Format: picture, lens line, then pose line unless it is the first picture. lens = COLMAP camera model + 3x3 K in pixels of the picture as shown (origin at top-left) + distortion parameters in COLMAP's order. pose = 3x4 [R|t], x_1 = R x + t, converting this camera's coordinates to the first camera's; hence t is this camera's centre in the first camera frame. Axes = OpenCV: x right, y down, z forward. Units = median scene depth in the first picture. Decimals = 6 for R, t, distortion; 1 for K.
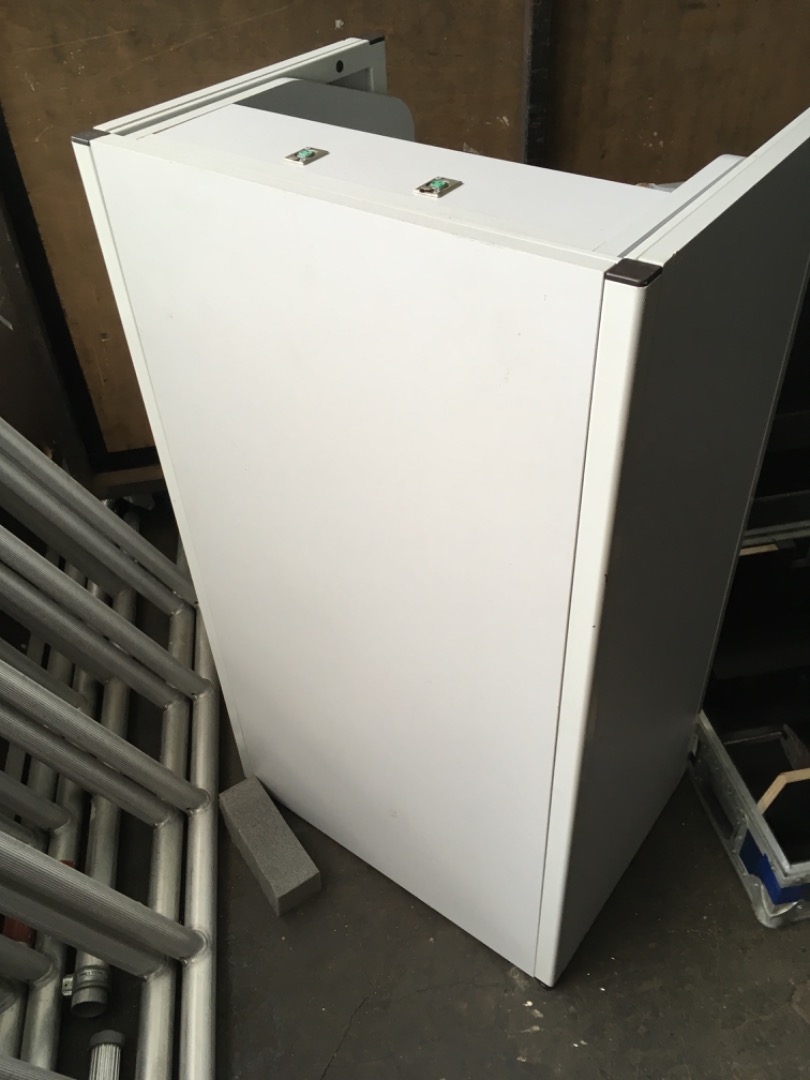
lens RADIAL K [[906.1, 0, 405.0], [0, 906.1, 540.0], [0, 0, 1]] dist [0.009395, 0.003394]
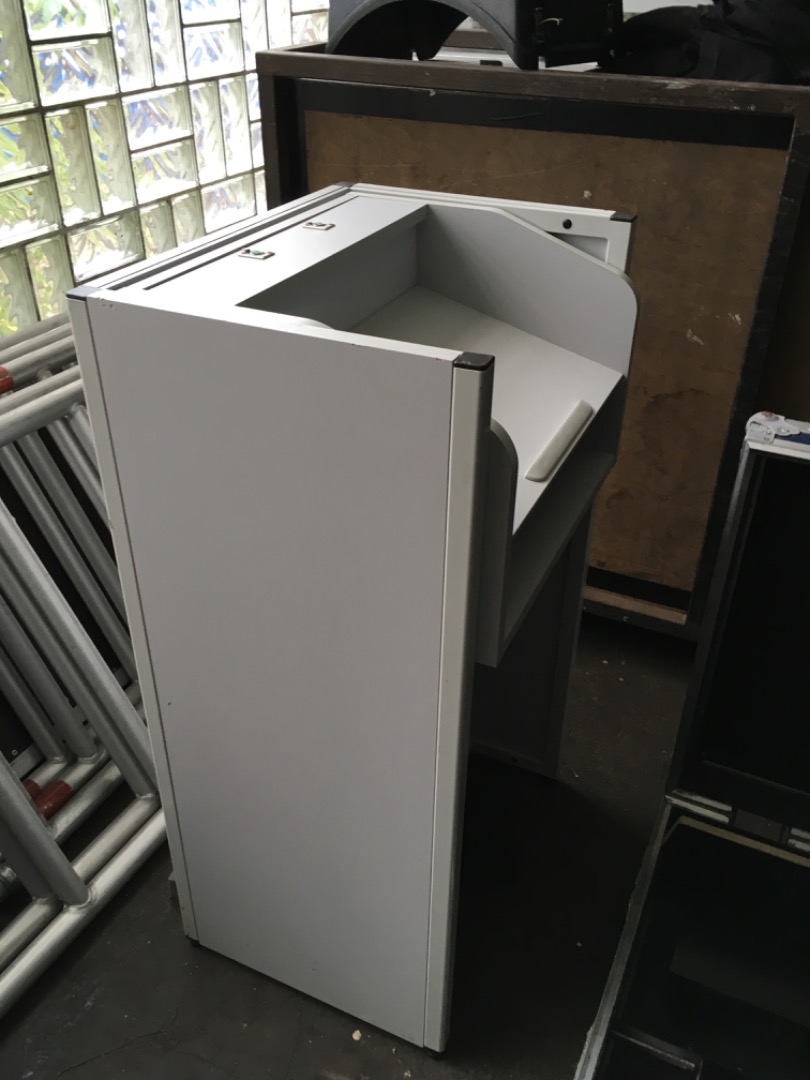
lens RADIAL K [[906.1, 0, 405.0], [0, 906.1, 540.0], [0, 0, 1]] dist [0.009395, 0.003394]
pose [[0.810777, 0.364249, -0.458218, 0.392286], [-0.415255, 0.909630, -0.011669, -0.102652], [0.412558, 0.199738, 0.888763, 0.054113]]
